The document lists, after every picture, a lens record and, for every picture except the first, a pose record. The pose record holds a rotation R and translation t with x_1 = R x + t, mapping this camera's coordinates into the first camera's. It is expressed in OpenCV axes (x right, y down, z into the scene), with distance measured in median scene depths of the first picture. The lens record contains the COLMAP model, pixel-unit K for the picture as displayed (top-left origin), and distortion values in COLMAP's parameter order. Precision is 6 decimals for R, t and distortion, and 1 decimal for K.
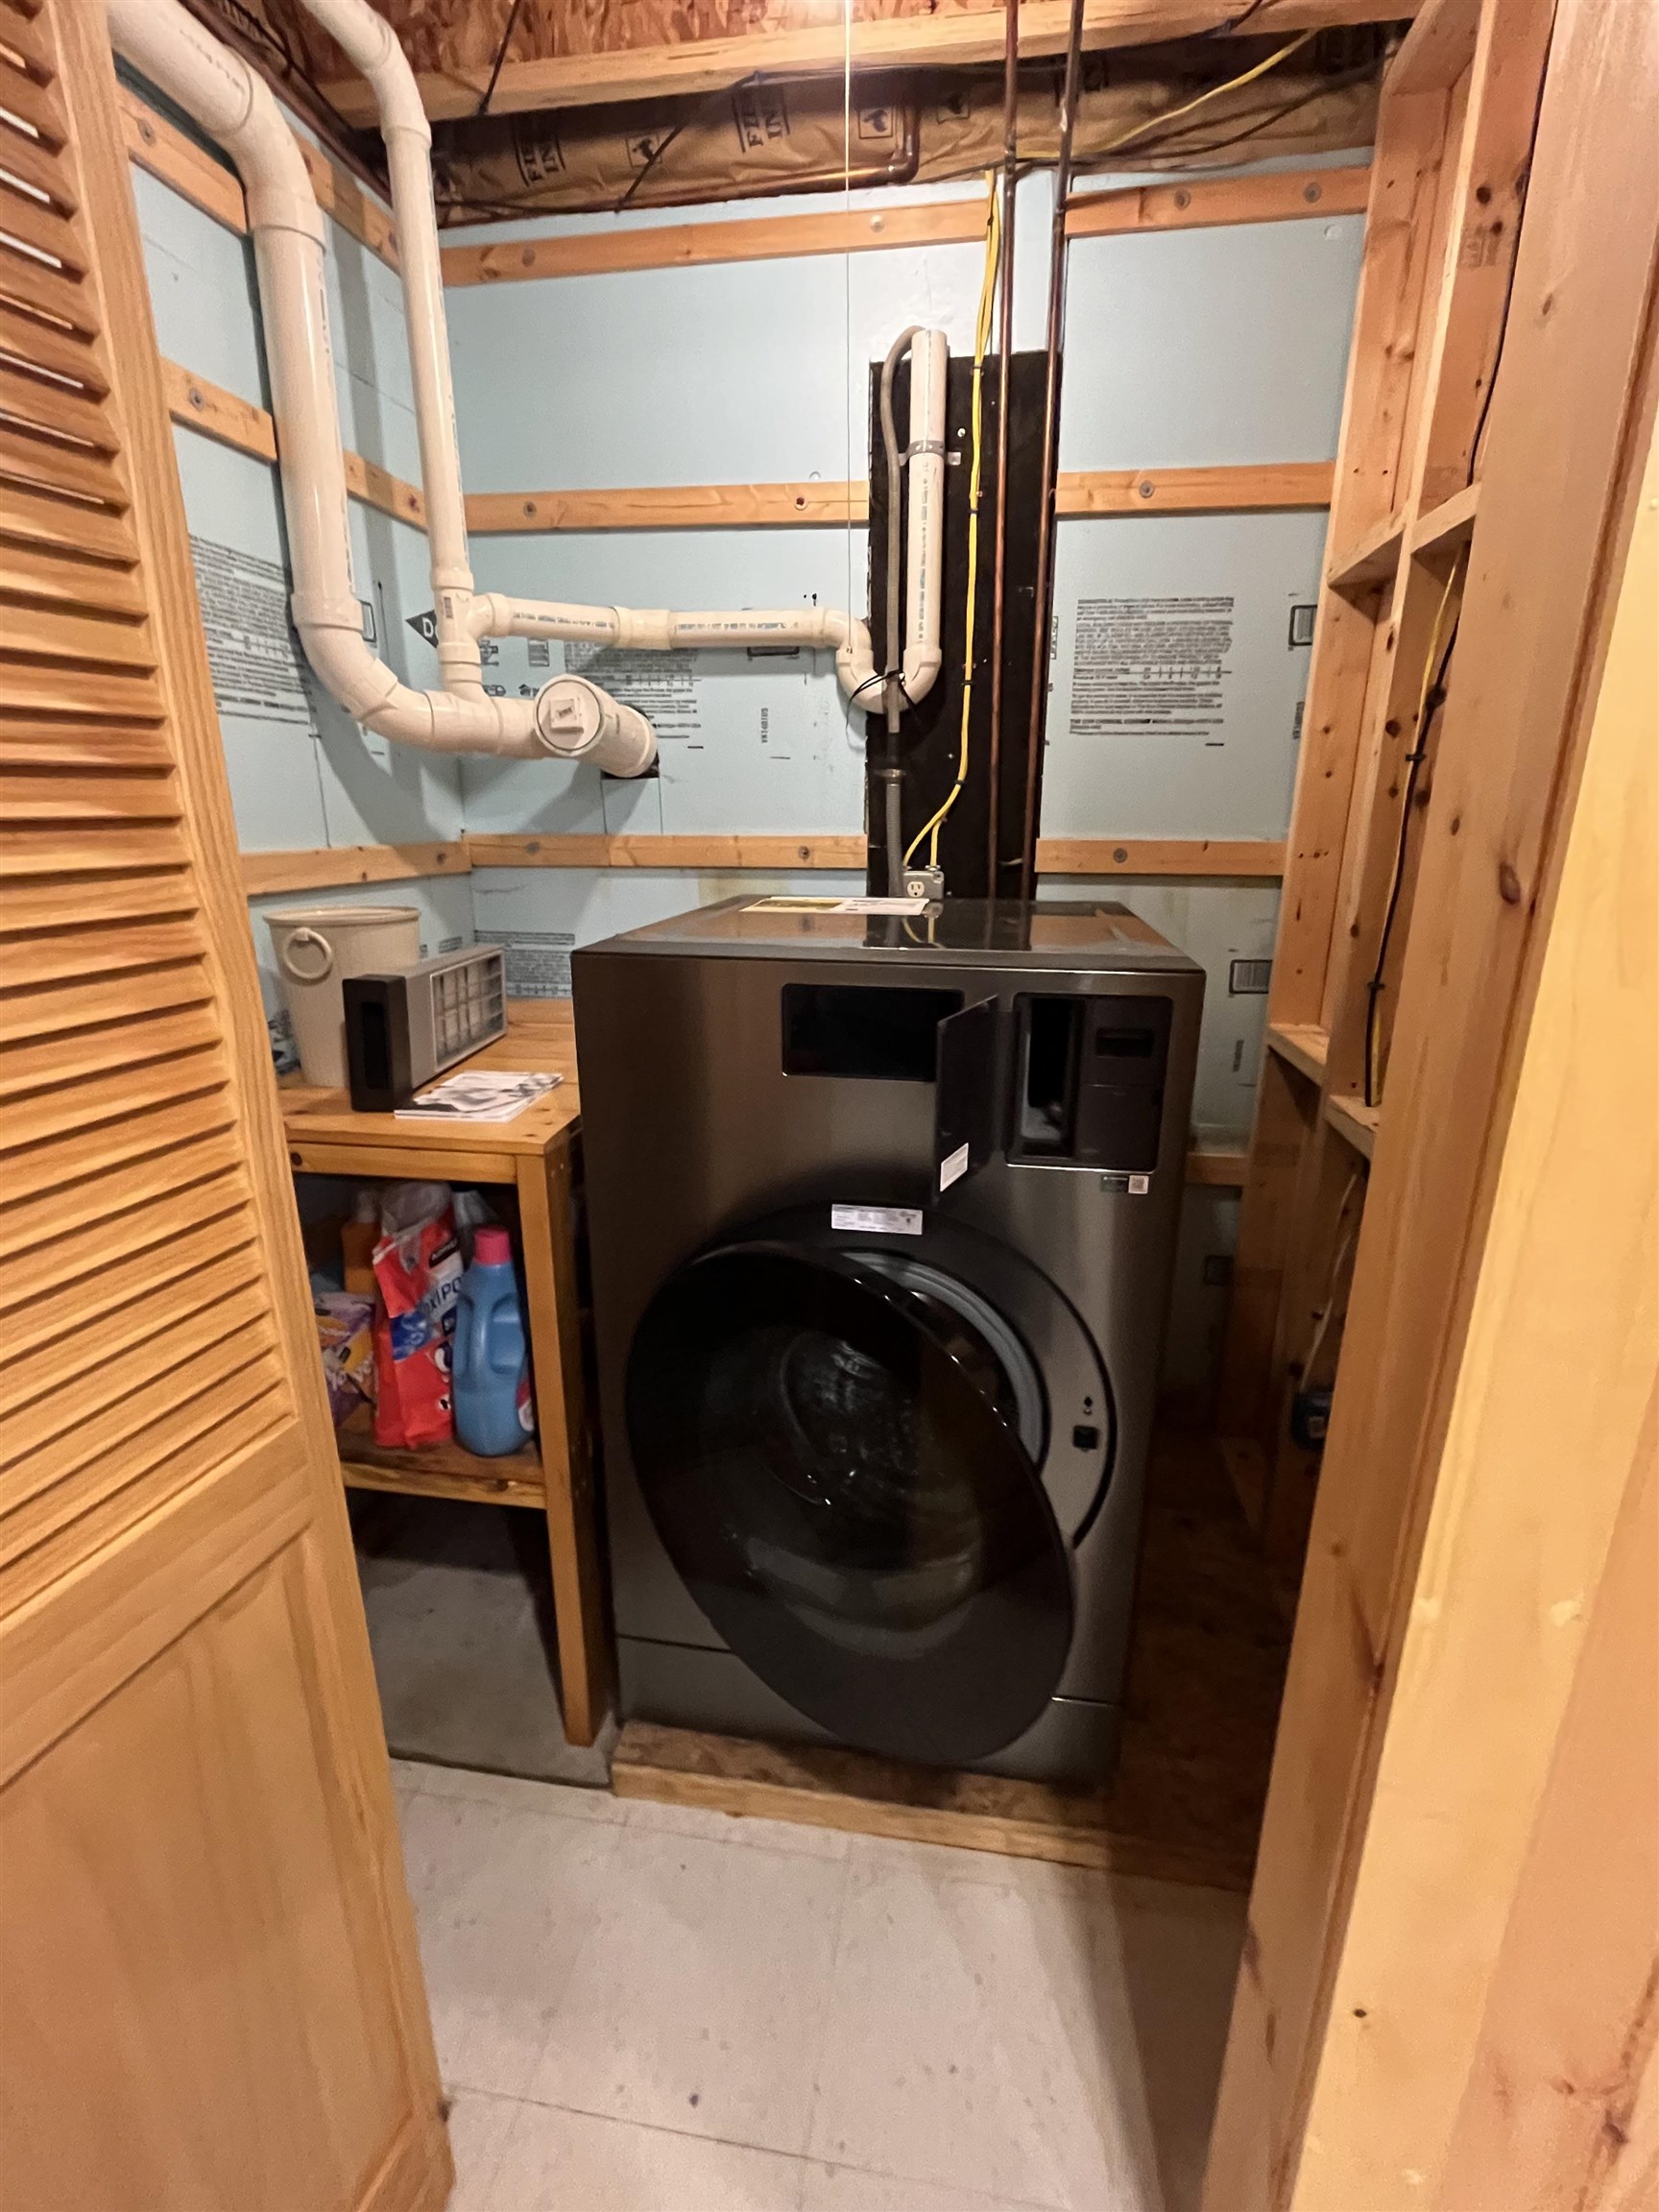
lens RADIAL K [[1012.7, 0, 829.0], [0, 1012.7, 1104.6], [0, 0, 1]] dist [-0.009863, 0.000150]
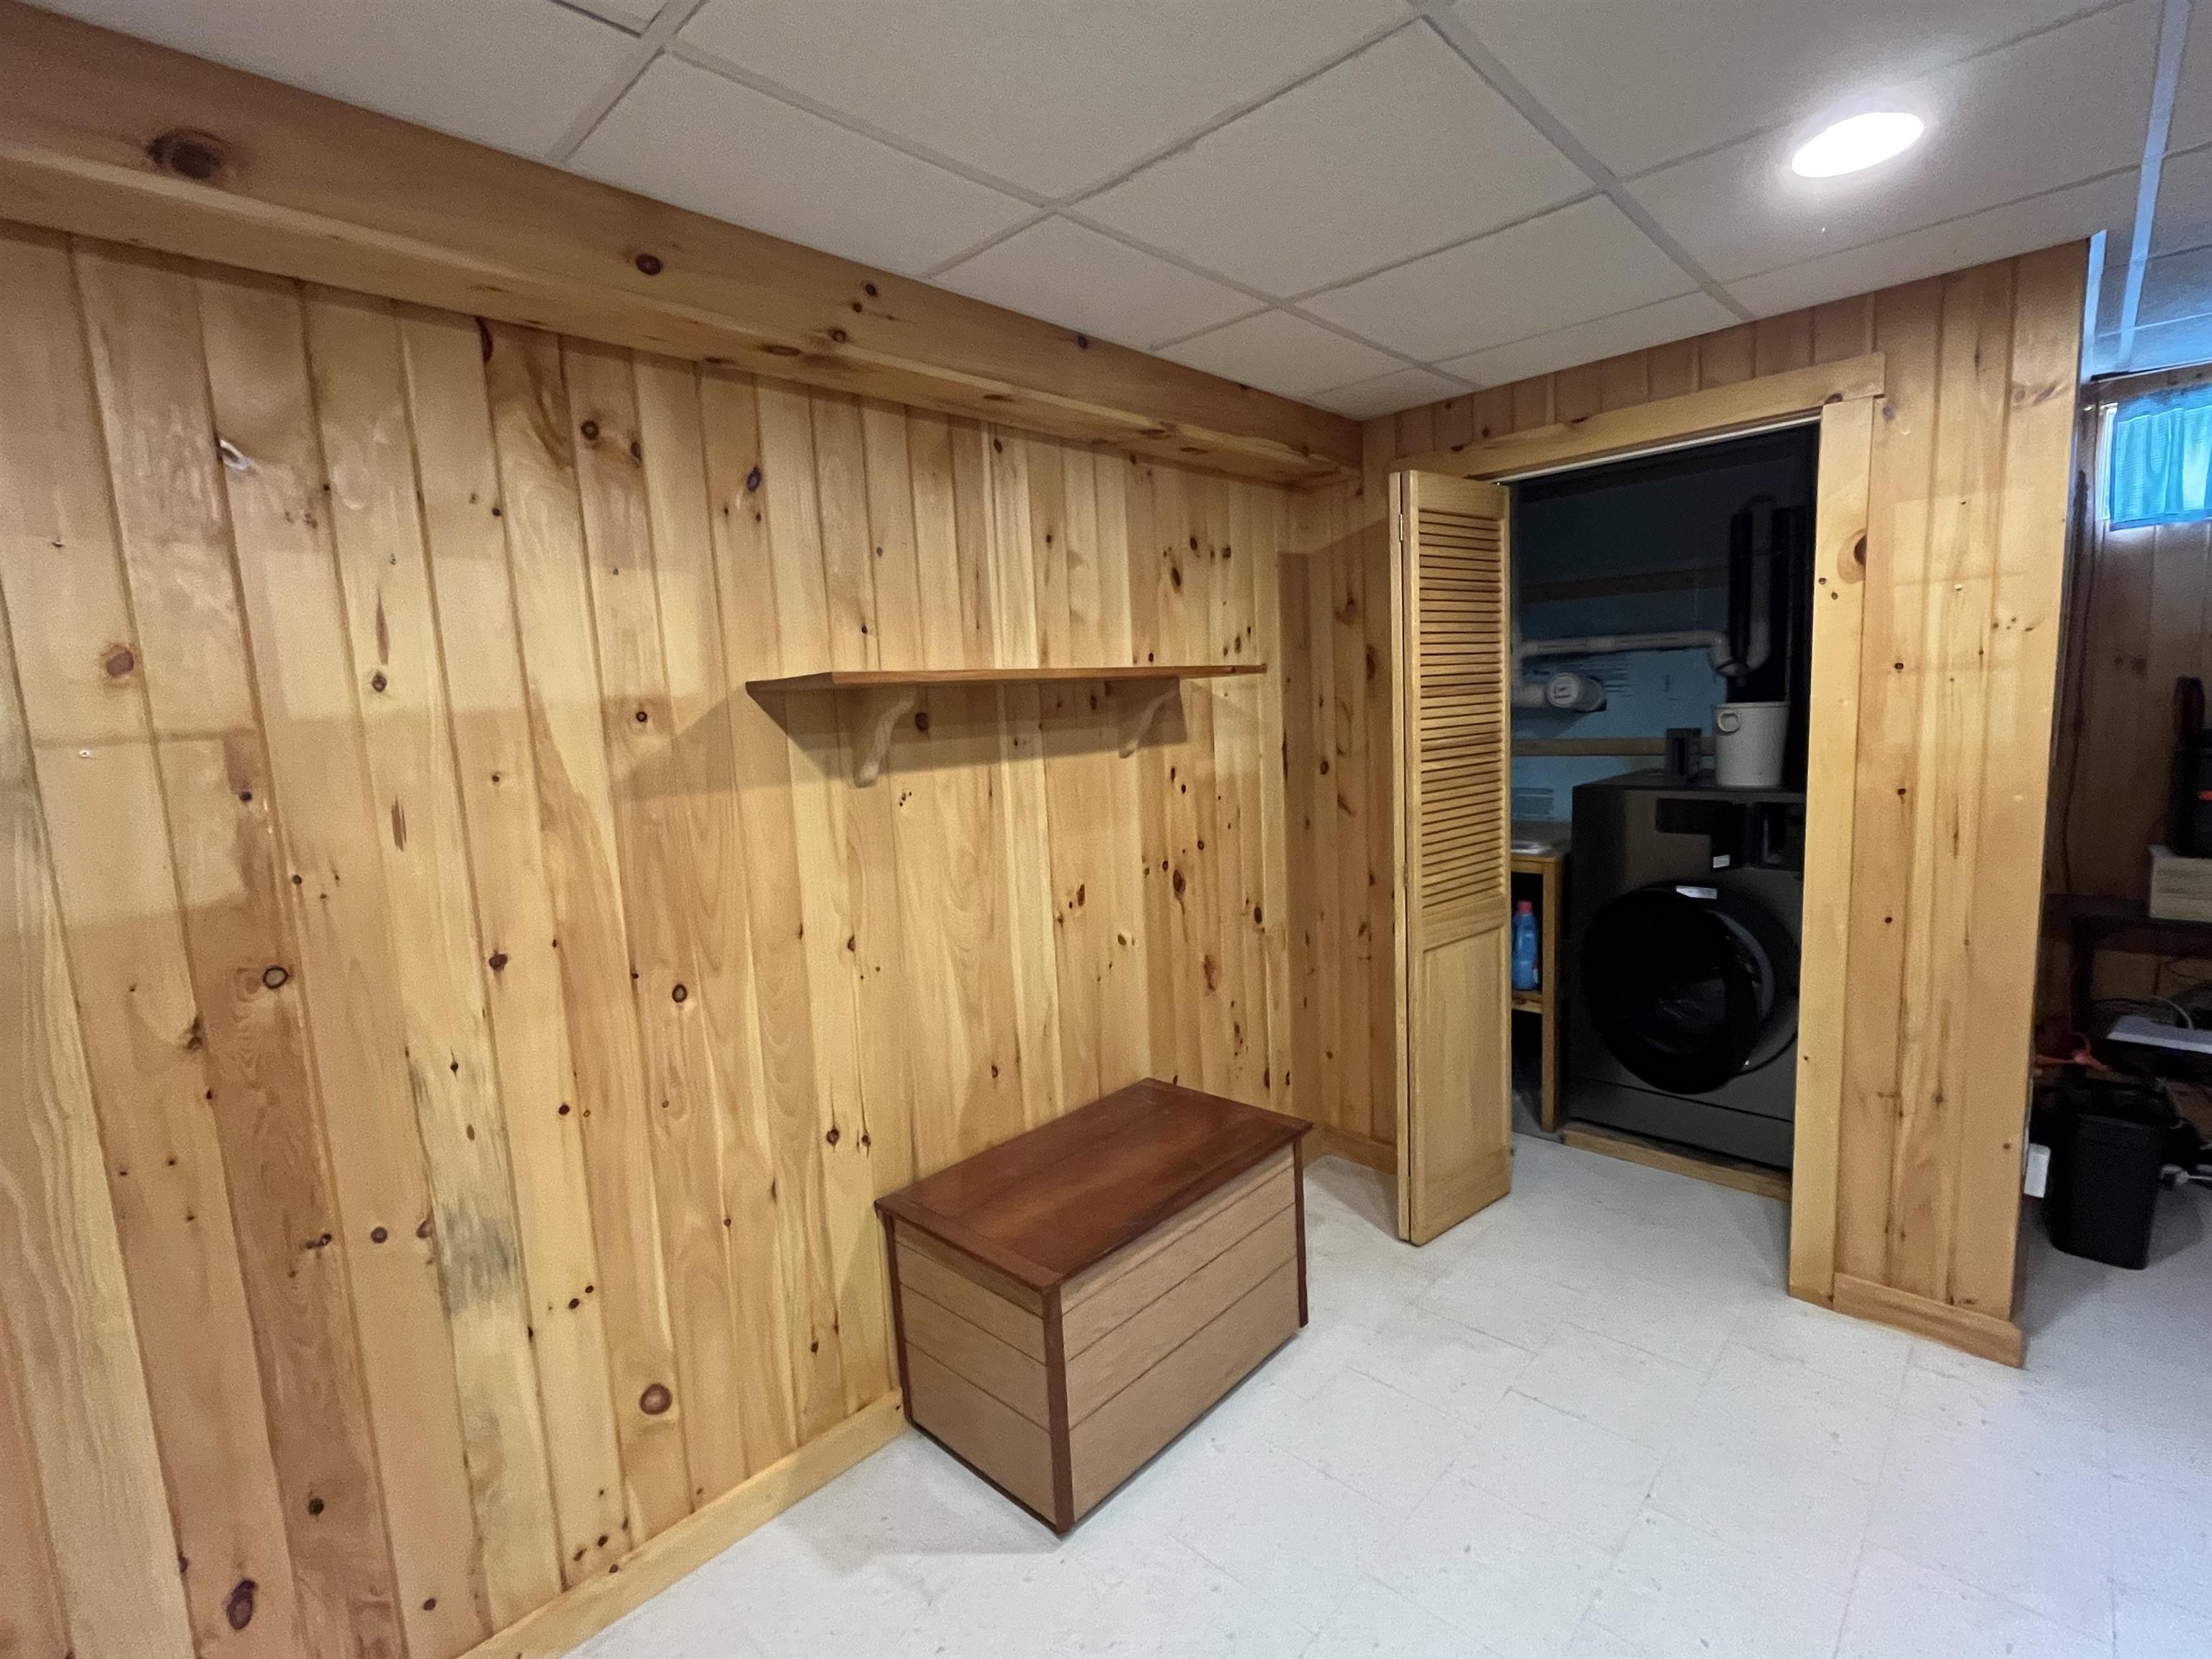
lens RADIAL K [[1012.7, 0, 1101.1], [0, 1012.7, 827.3], [0, 0, 1]] dist [-0.009863, 0.000150]
pose [[0.822111, 0.026933, -0.568689, 0.221262], [-0.114462, 0.986304, -0.118757, 0.367911], [0.557702, 0.162725, 0.813934, -1.660140]]
